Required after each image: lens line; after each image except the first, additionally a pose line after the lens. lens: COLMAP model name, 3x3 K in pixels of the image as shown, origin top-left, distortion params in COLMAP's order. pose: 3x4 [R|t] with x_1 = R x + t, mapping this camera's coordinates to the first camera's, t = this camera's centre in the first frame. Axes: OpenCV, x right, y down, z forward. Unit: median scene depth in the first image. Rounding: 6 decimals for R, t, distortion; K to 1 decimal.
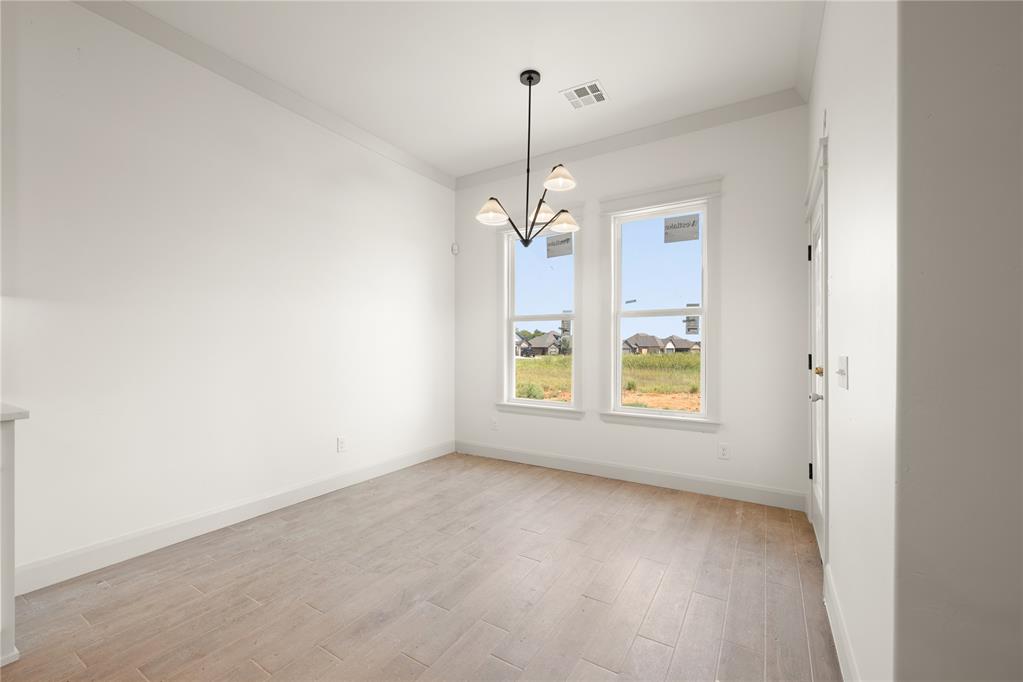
lens RADIAL K [[414.9, 0, 511.2], [0, 414.9, 344.7], [0, 0, 1]] dist [-0.001591, -0.000063]
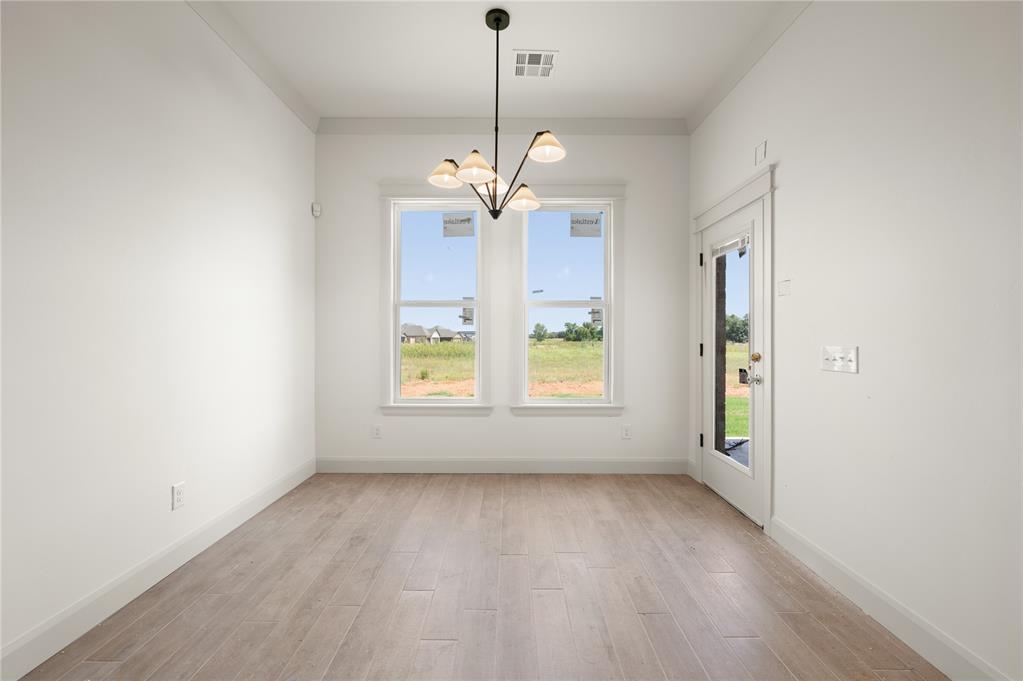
lens RADIAL K [[408.0, 0, 508.2], [0, 408.0, 336.6], [0, 0, 1]] dist [0.000109, 0.000046]
pose [[0.853101, -0.000456, 0.521746, -0.281475], [-0.002698, 0.999982, 0.005286, -0.001312], [-0.521739, -0.005917, 0.853085, 0.207724]]
